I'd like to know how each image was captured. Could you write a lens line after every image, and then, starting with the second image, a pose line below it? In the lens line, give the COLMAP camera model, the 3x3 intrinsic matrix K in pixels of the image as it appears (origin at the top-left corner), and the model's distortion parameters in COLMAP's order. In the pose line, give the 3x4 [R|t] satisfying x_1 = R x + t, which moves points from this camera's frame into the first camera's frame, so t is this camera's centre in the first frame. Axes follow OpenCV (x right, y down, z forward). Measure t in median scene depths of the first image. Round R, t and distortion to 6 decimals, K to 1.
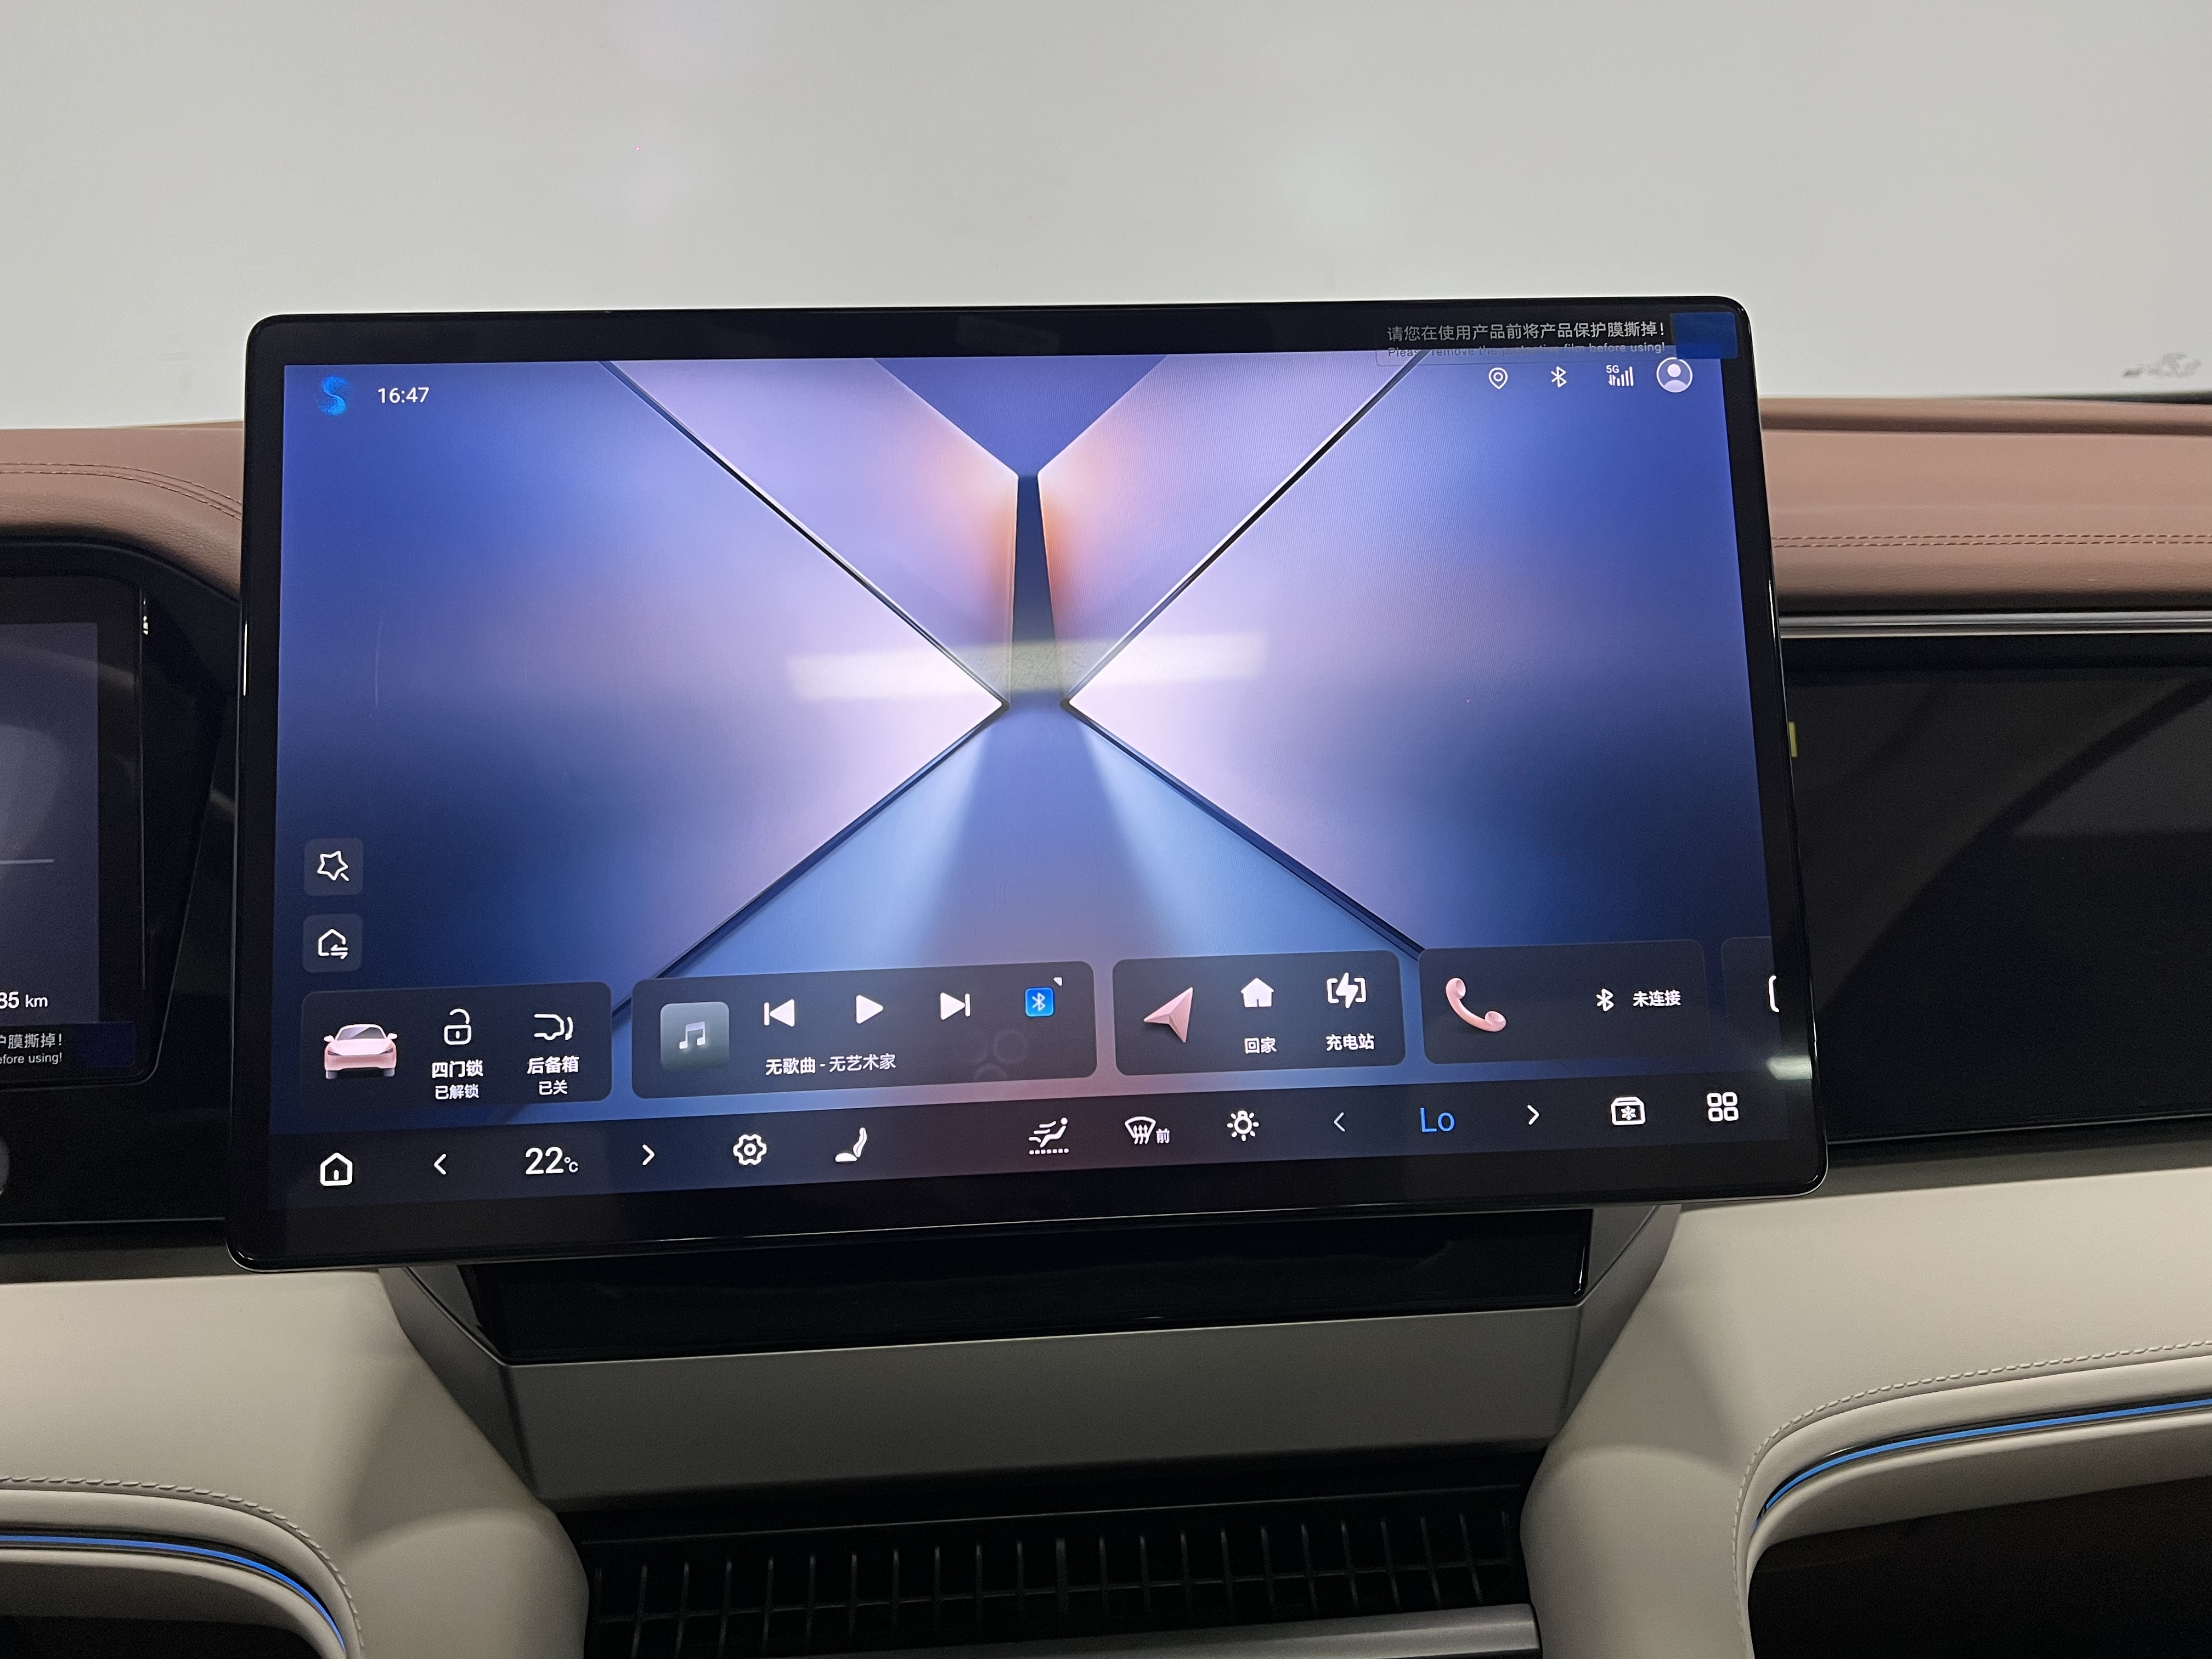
lens RADIAL K [[1684.5, 0, 1117.2], [0, 1684.5, 852.1], [0, 0, 1]] dist [0.170578, -0.539594]
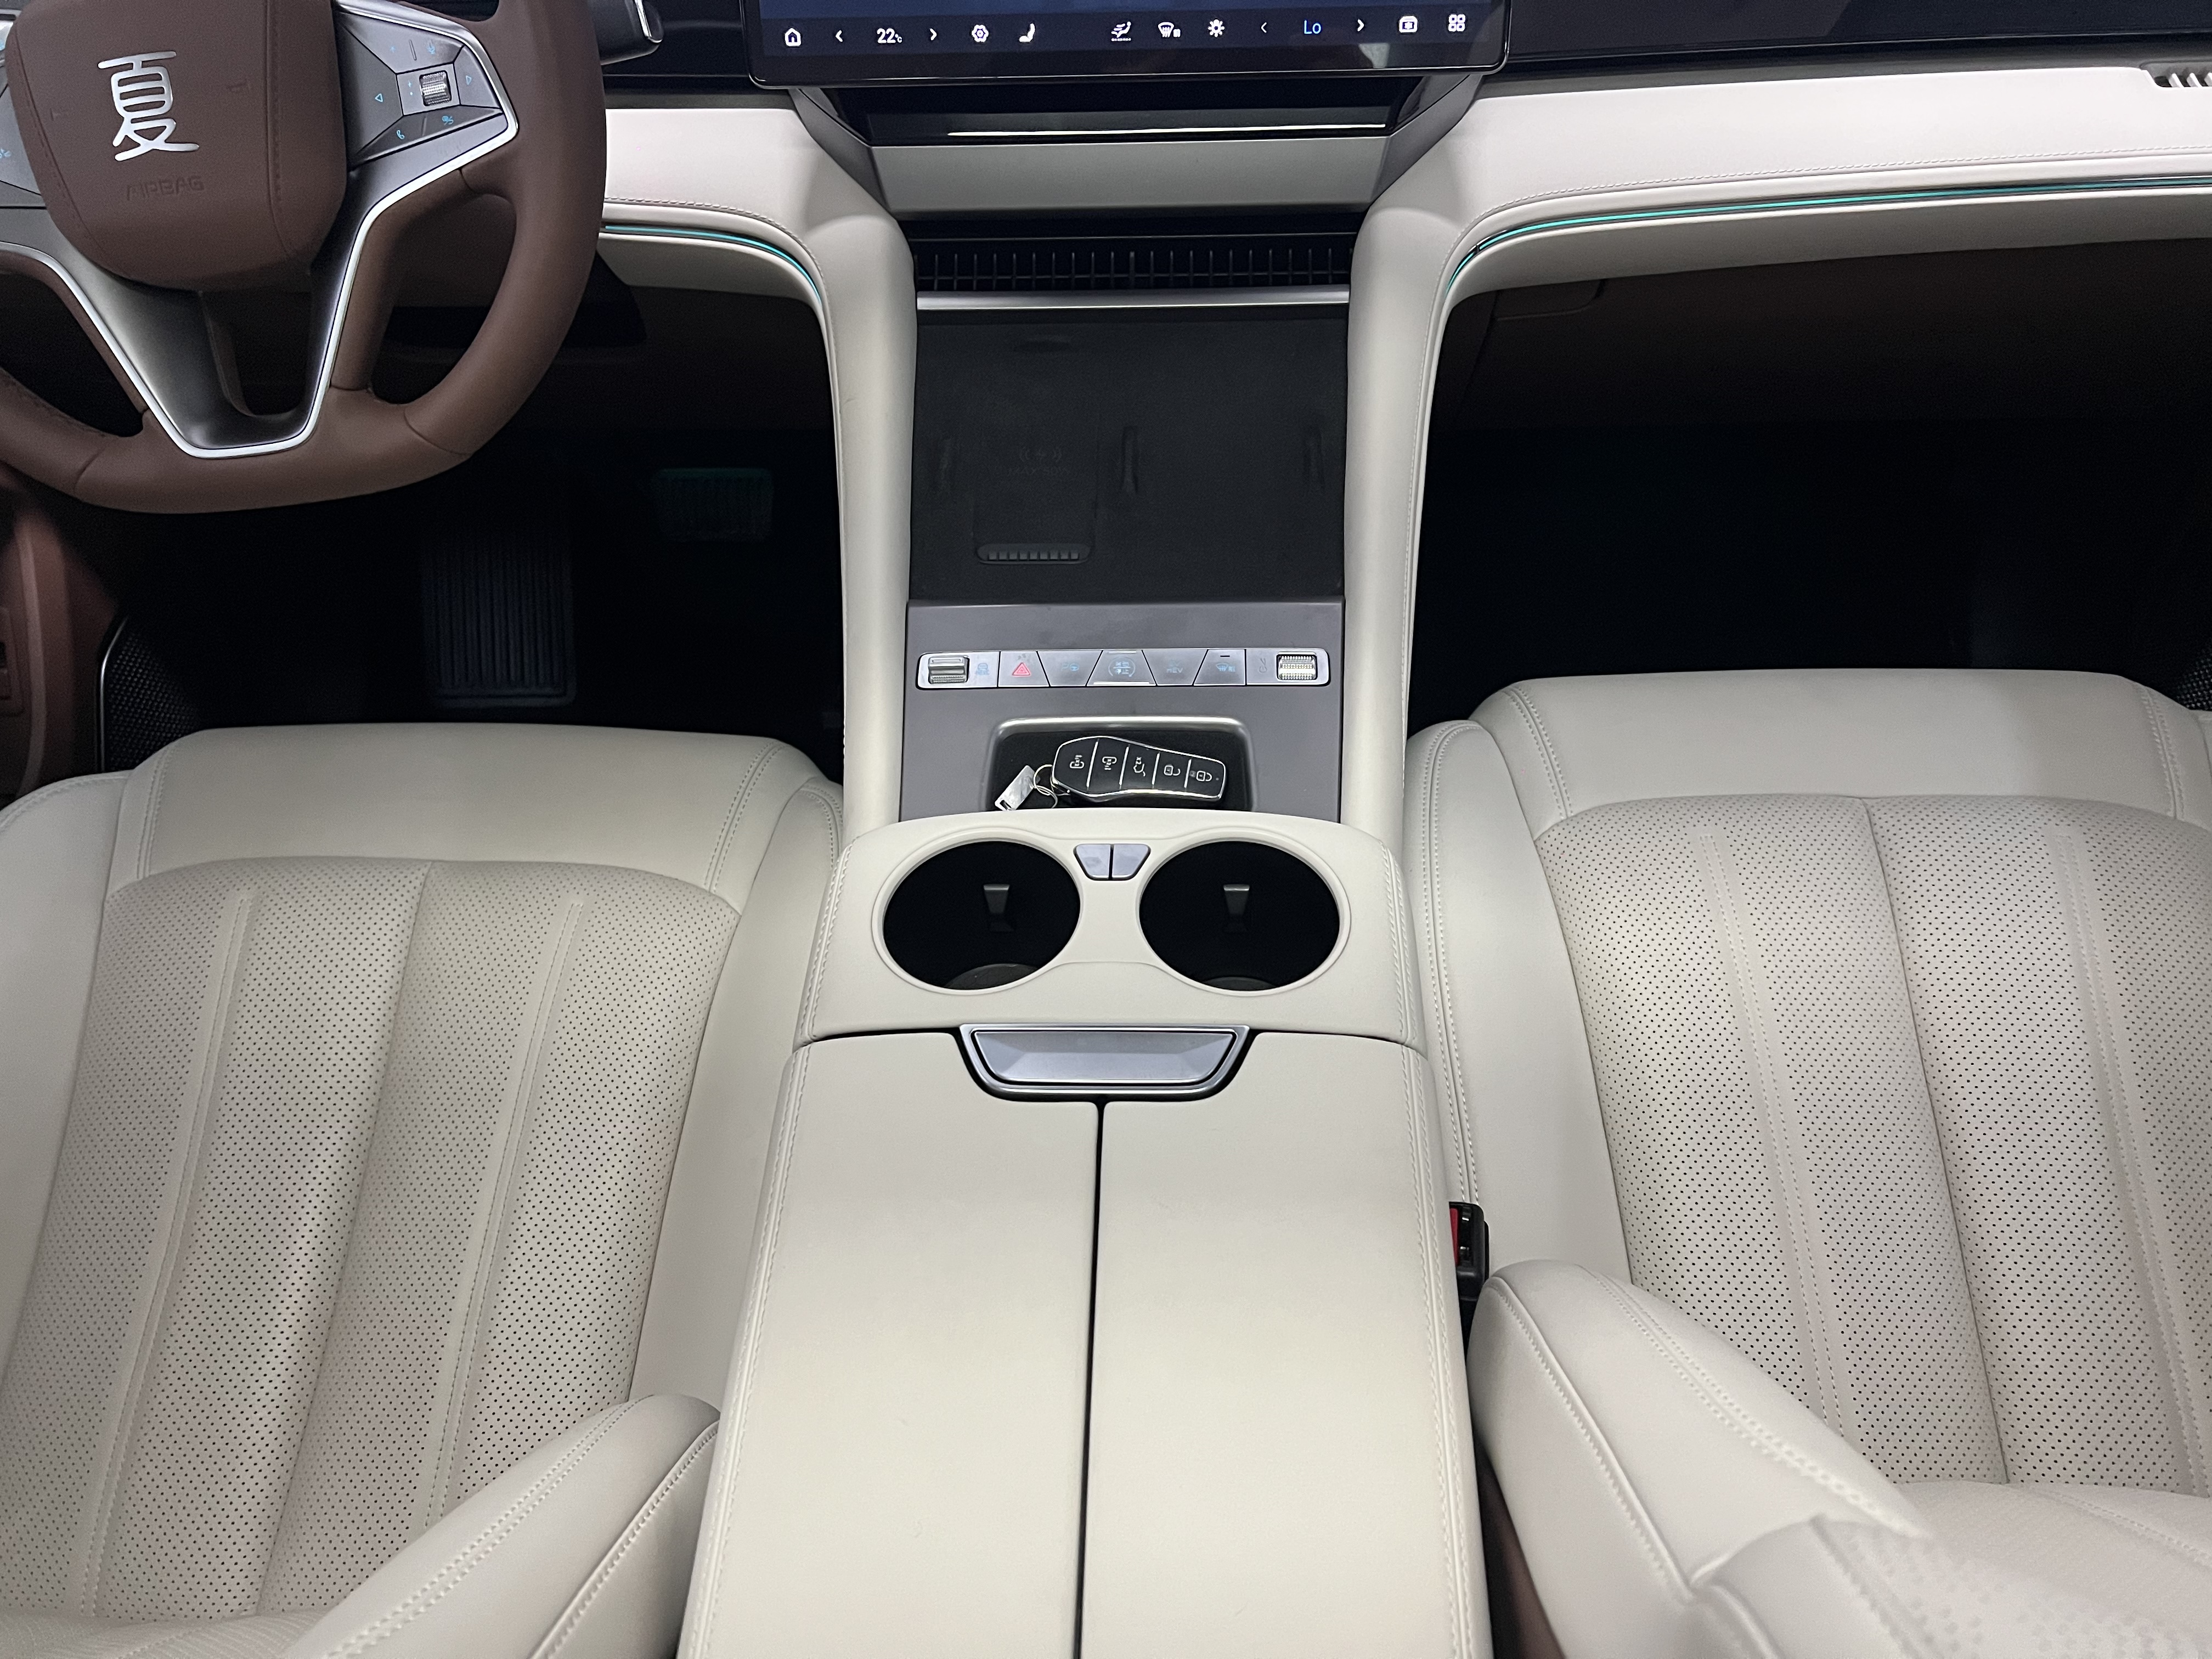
lens RADIAL K [[1649.5, 0, 1135.7], [0, 1649.5, 800.1], [0, 0, 1]] dist [0.064892, -0.078829]
pose [[0.993409, 0.067447, -0.092684, 0.227682], [-0.009326, 0.853442, 0.521104, -0.091675], [0.114247, -0.516805, 0.848446, -1.206402]]
